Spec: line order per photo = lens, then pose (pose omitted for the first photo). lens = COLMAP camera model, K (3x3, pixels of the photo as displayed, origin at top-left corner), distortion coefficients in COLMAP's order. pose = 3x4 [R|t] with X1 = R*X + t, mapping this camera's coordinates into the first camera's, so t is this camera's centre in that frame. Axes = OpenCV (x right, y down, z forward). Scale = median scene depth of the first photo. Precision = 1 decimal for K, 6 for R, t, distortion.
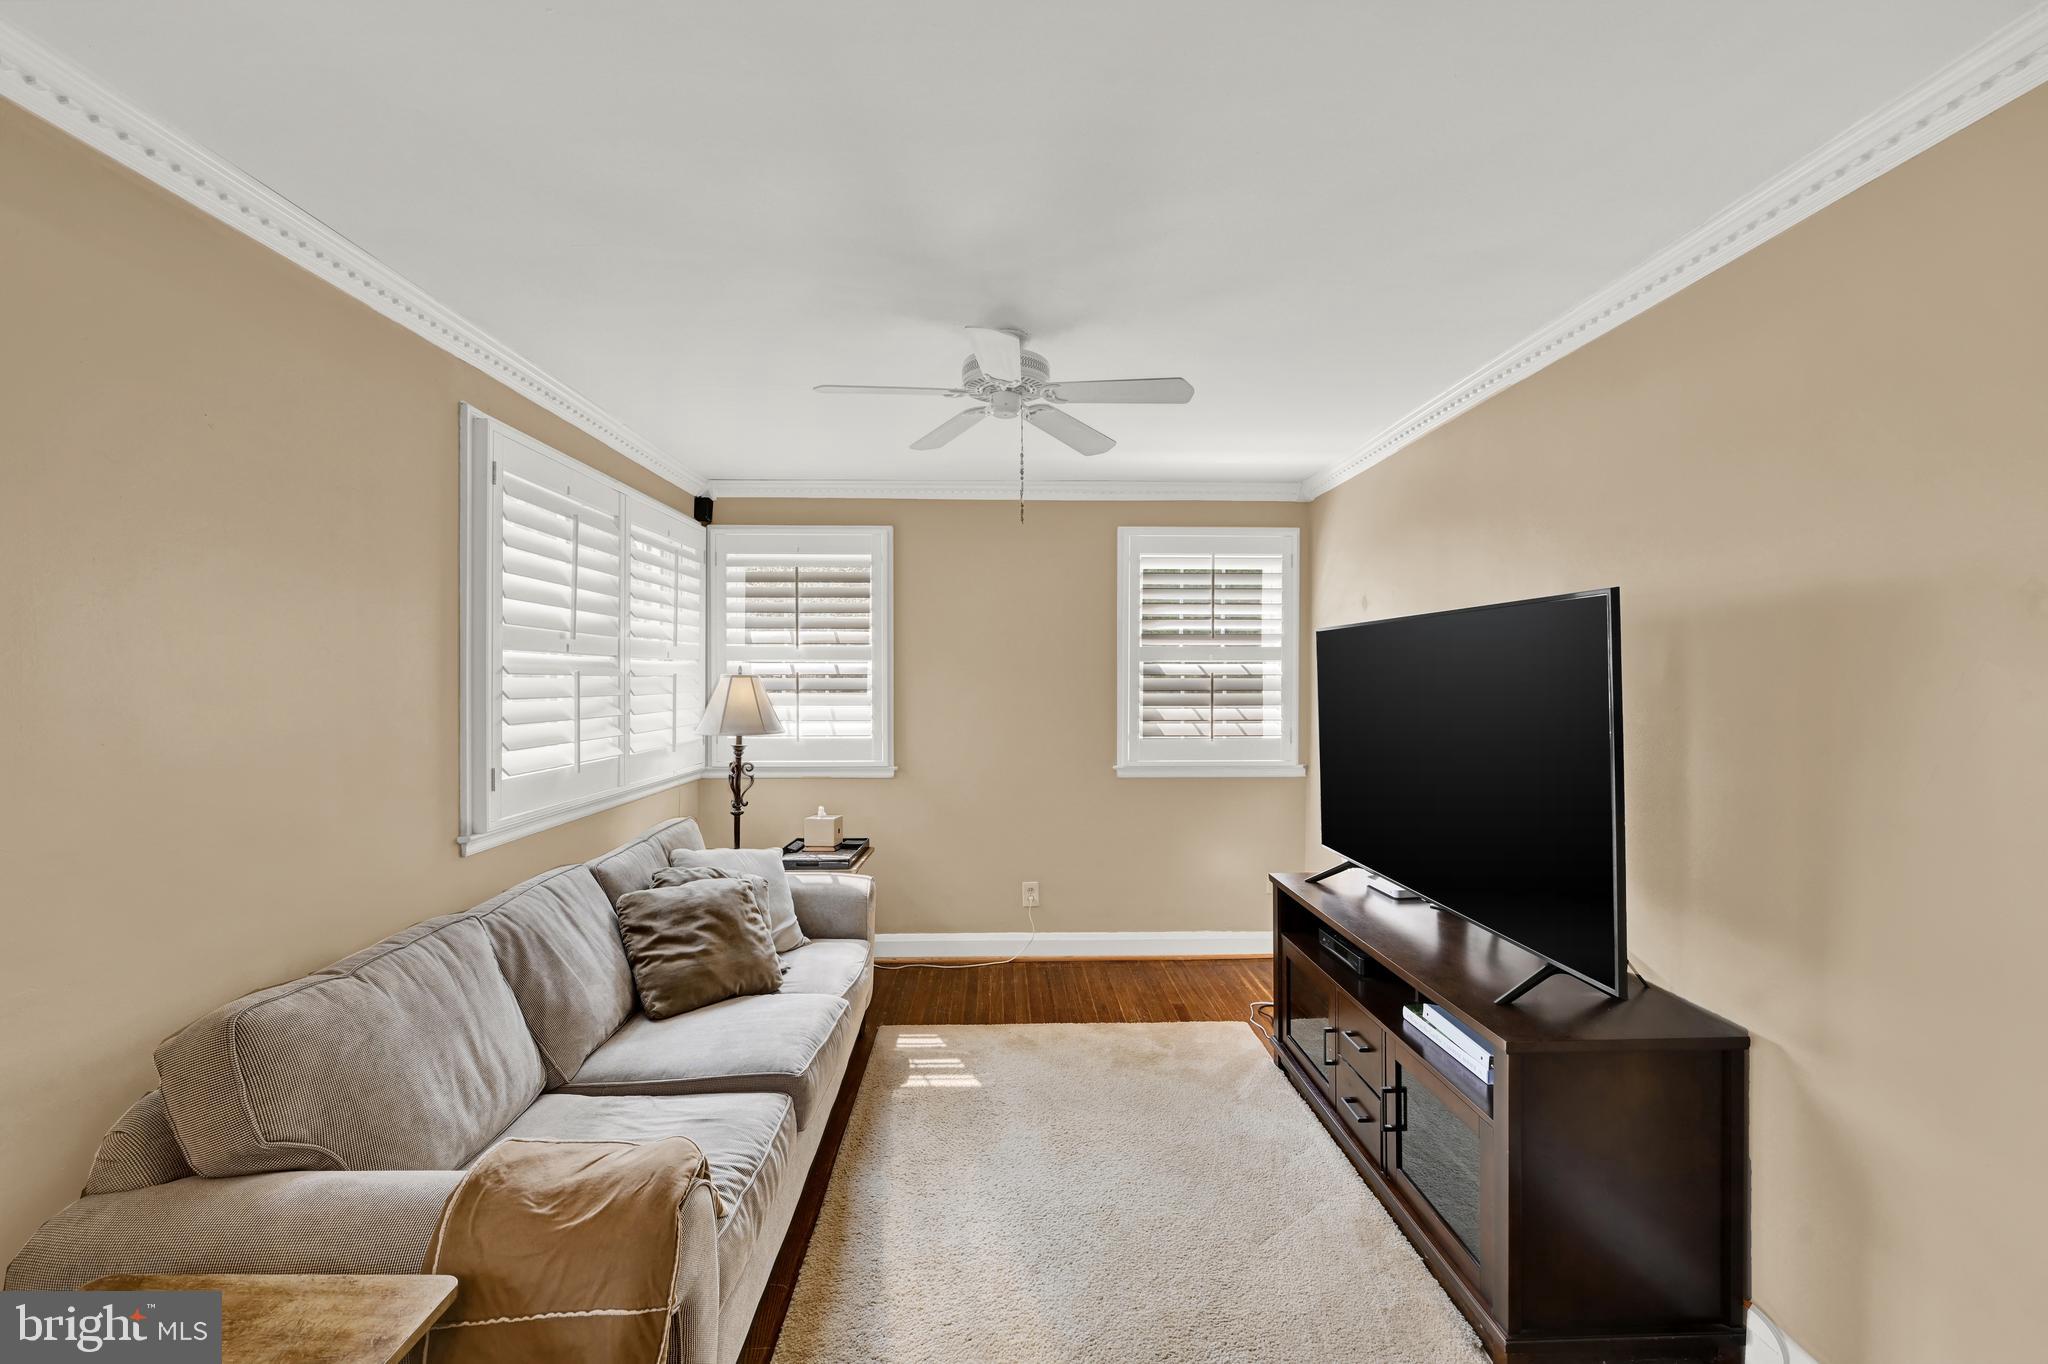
lens RADIAL K [[825.3, 0, 992.3], [0, 825.3, 682.5], [0, 0, 1]] dist [0.001396, 0.001488]
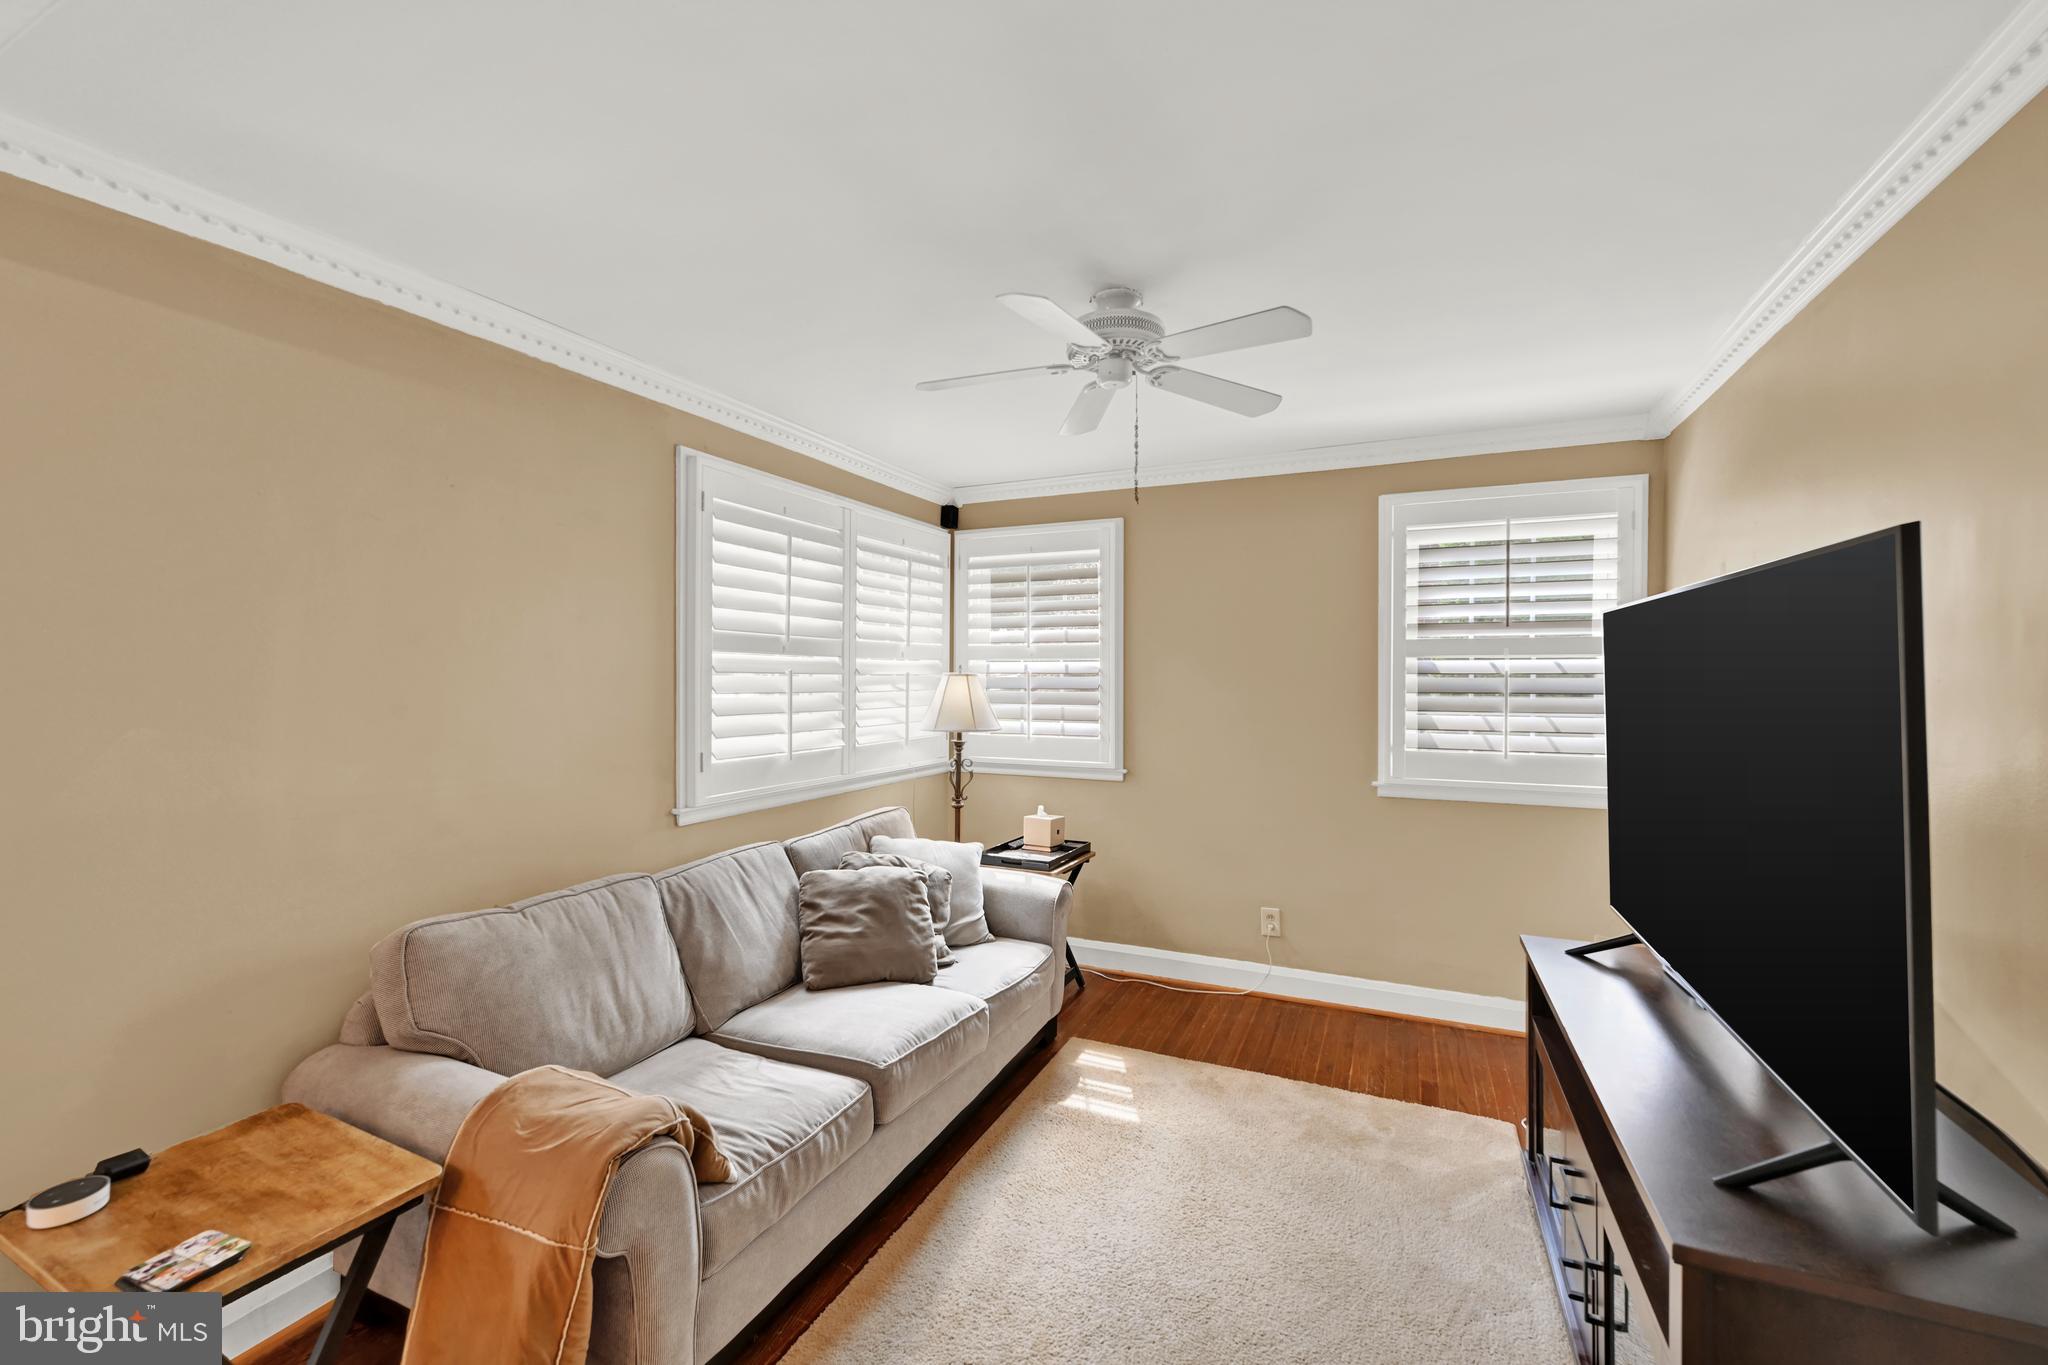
lens RADIAL K [[825.3, 0, 992.3], [0, 825.3, 686.1], [0, 0, 1]] dist [0.001396, 0.001488]
pose [[0.897856, 0.006168, -0.440247, 0.243070], [-0.004410, 0.999978, 0.005016, 0.001124], [0.440268, -0.002562, 0.897863, 0.109941]]
